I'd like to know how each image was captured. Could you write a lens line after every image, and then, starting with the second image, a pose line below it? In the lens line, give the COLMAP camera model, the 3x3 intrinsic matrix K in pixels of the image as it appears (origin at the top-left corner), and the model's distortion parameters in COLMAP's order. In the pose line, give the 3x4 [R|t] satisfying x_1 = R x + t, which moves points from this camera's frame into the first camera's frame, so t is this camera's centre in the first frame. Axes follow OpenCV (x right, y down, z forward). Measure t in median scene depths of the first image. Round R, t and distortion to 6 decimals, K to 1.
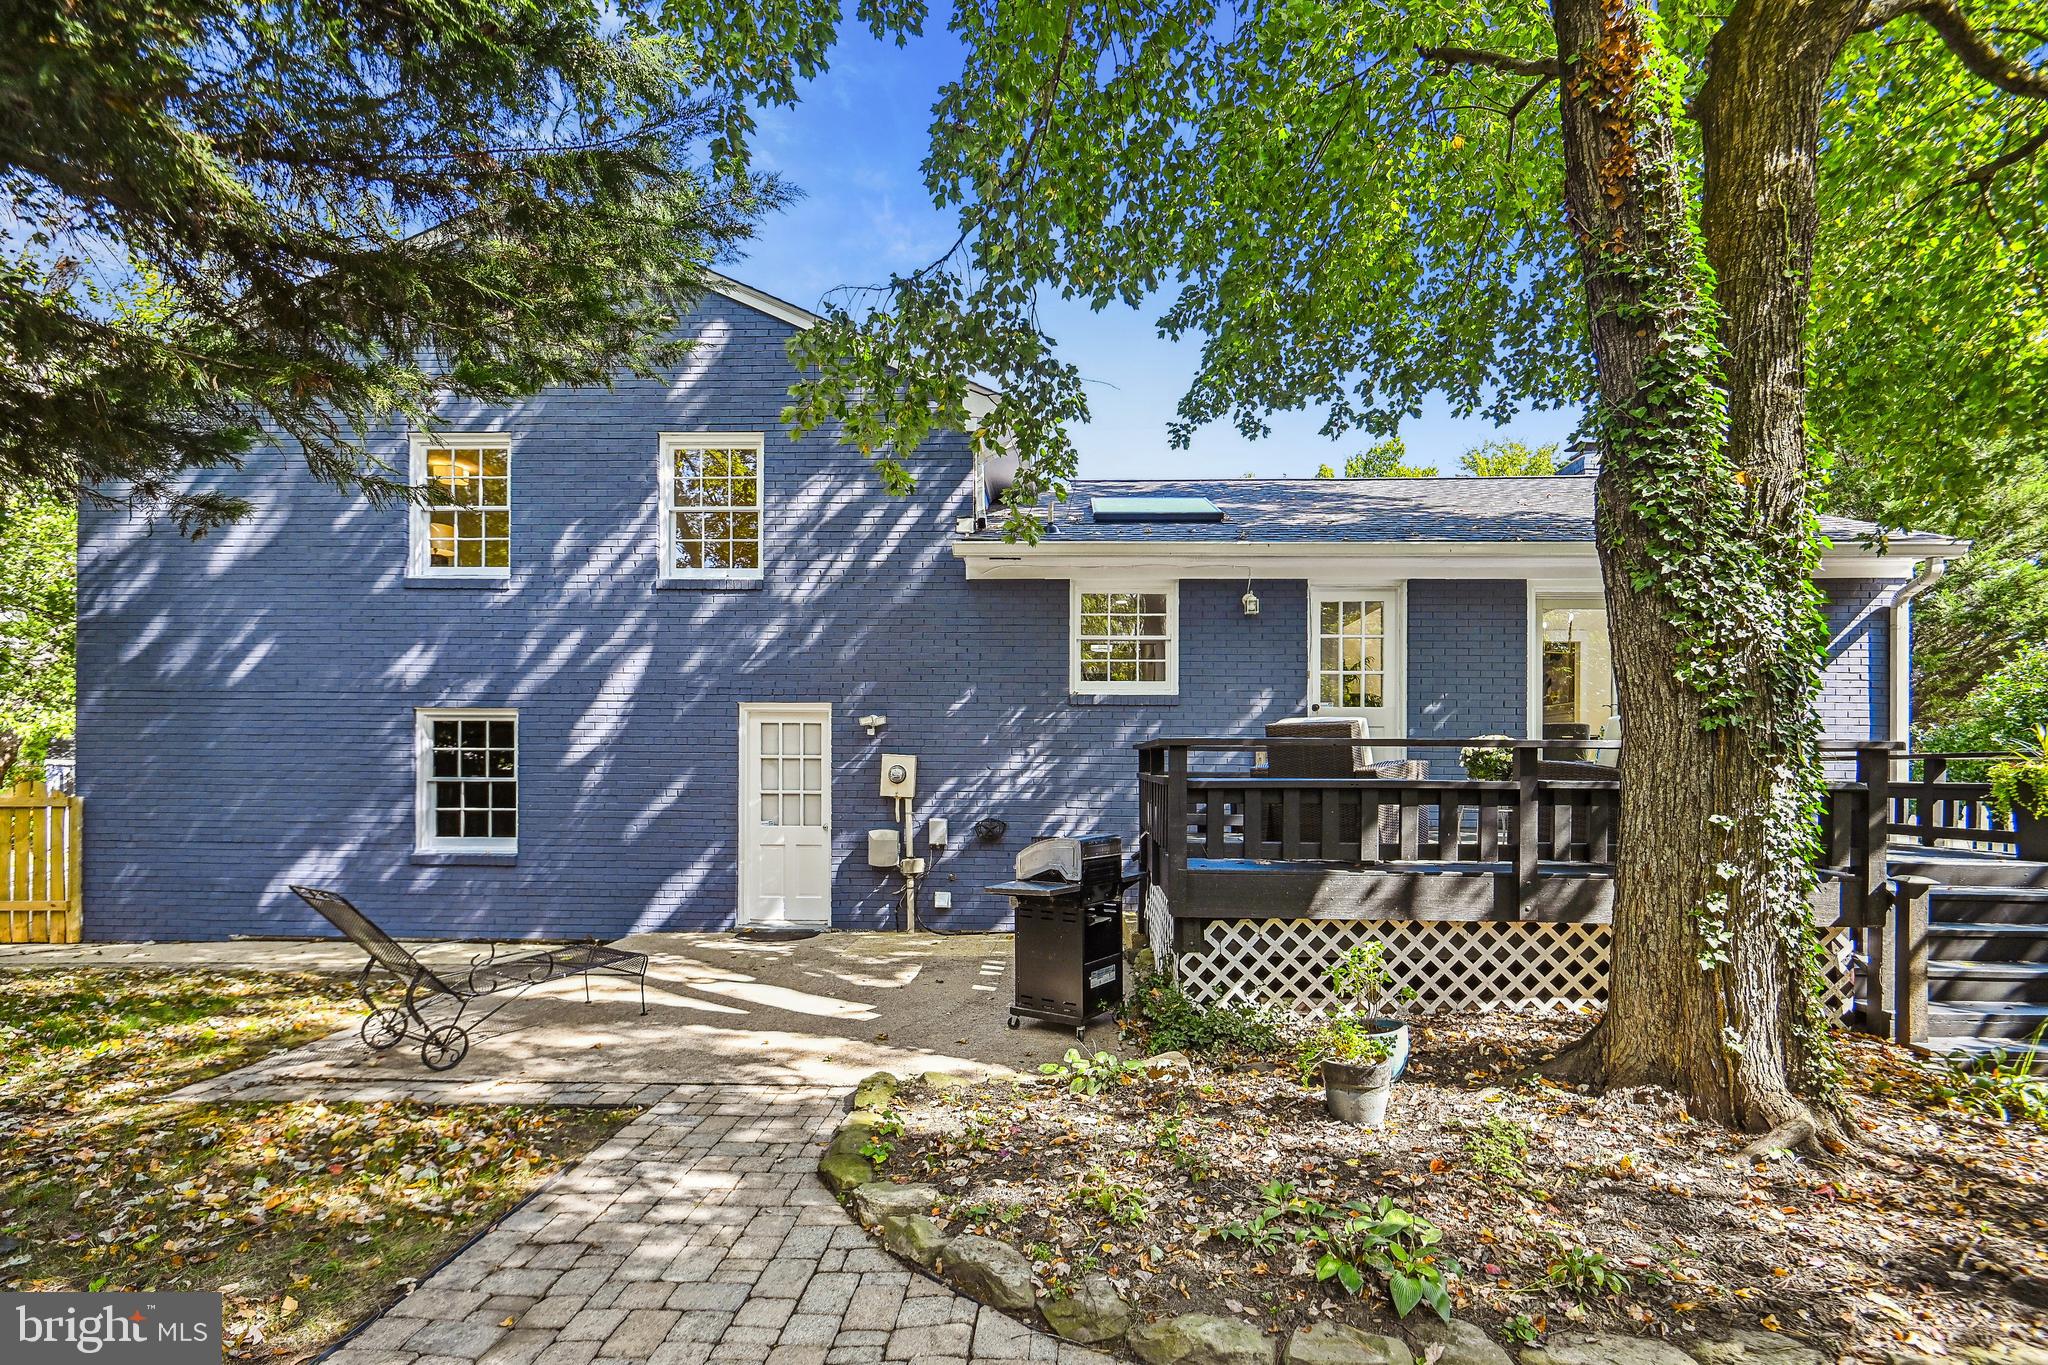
lens RADIAL K [[934.6, 0, 1023.9], [0, 934.6, 714.8], [0, 0, 1]] dist [0.001446, 0.000201]
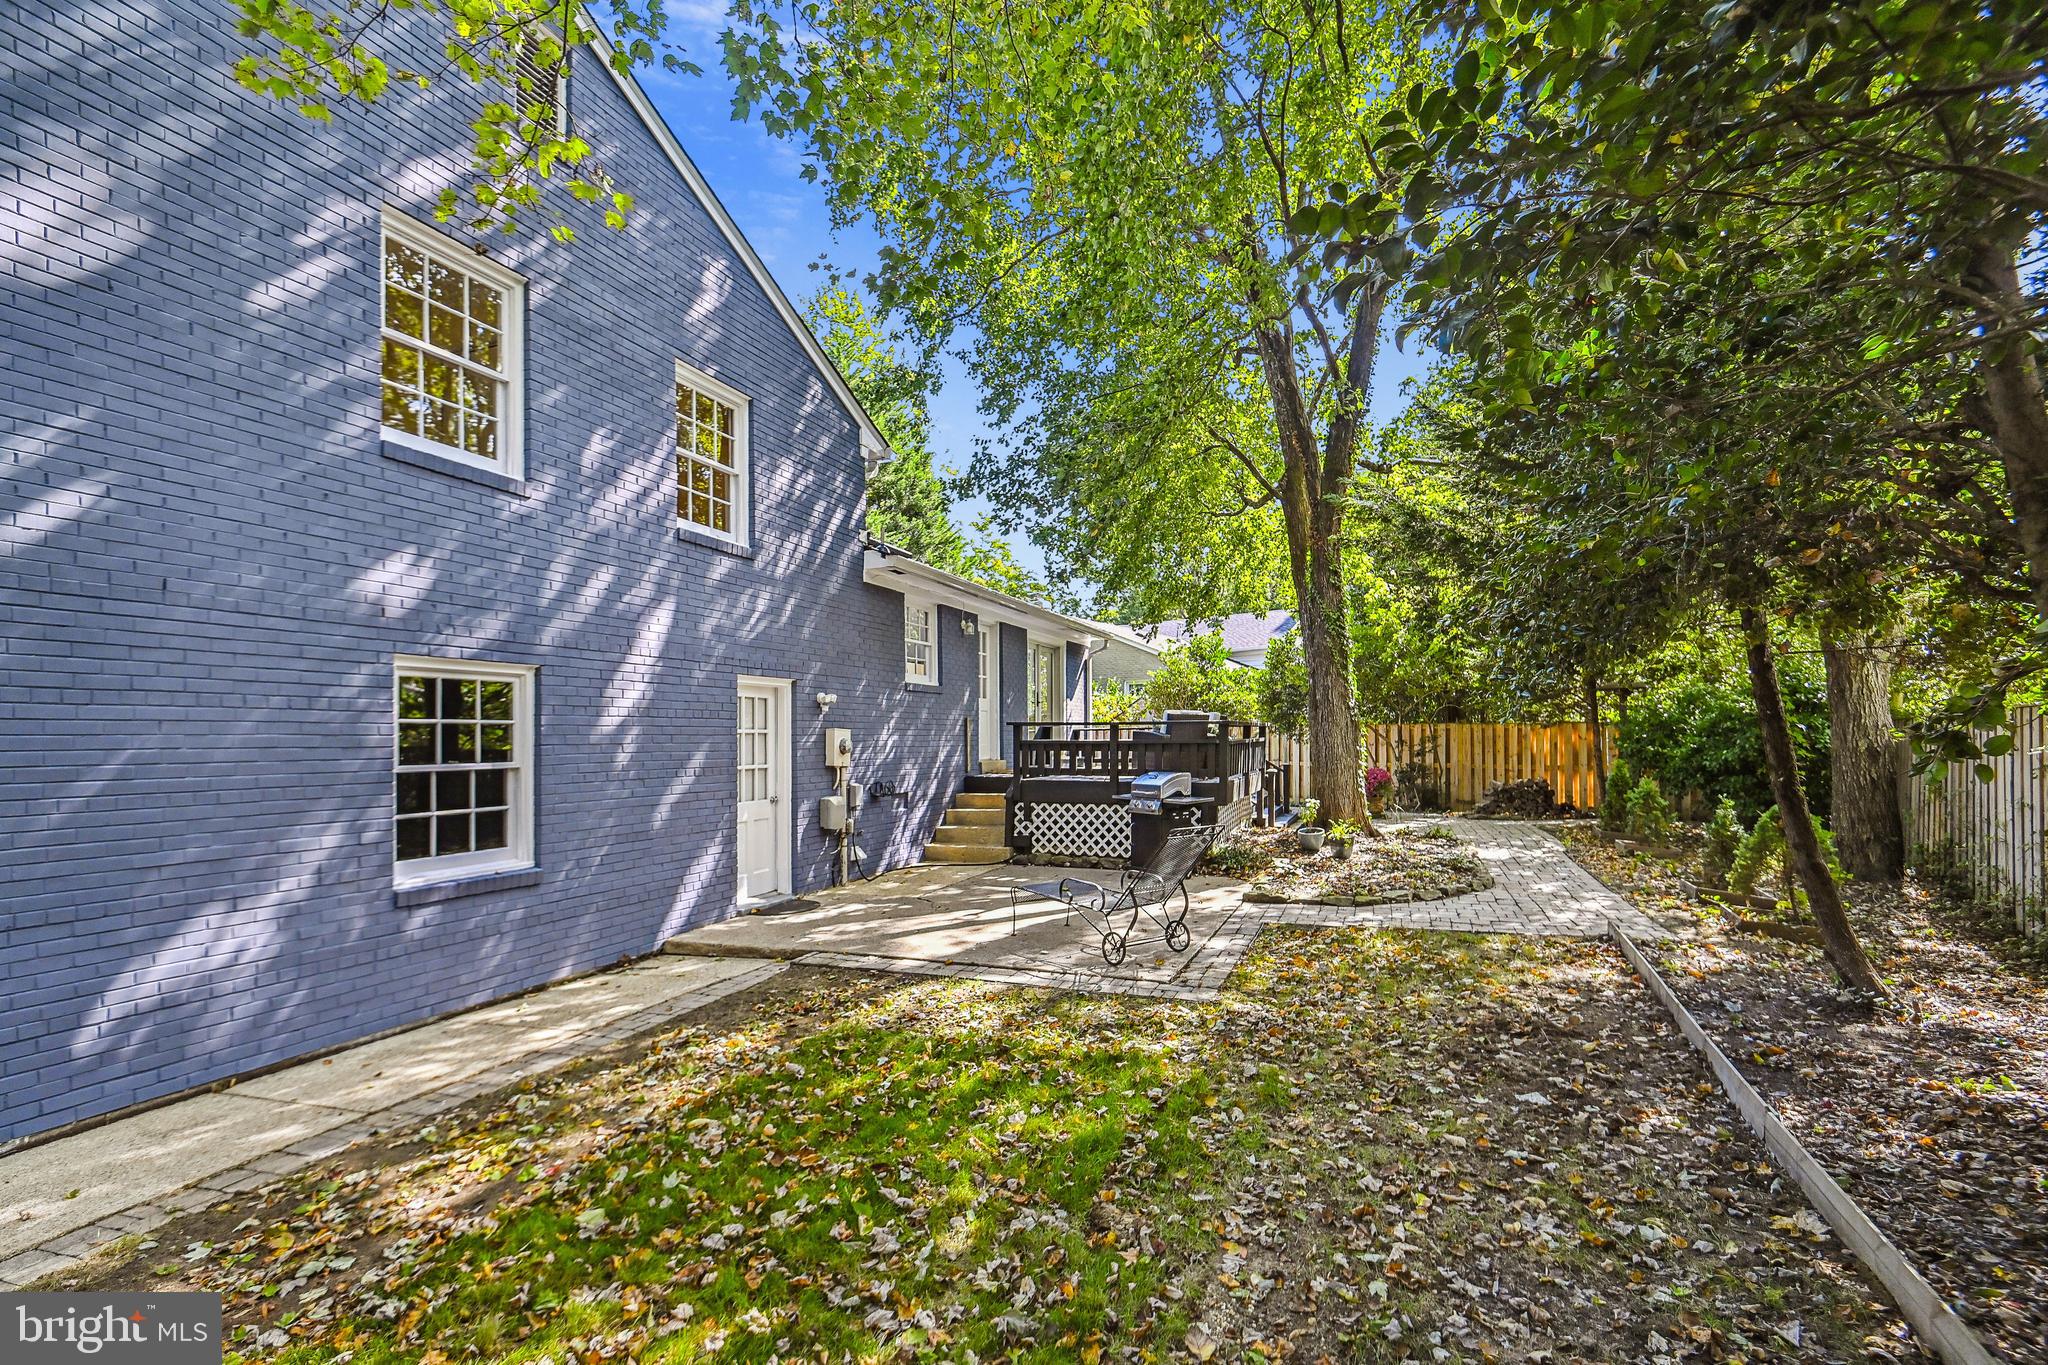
lens RADIAL K [[971.9, 0, 1010.4], [0, 971.9, 702.0], [0, 0, 1]] dist [-0.020251, -0.000822]
pose [[0.313721, 0.026073, 0.949157, -1.155444], [-0.018923, 0.999596, -0.021205, 0.030858], [-0.949327, -0.011308, 0.314087, 0.427489]]
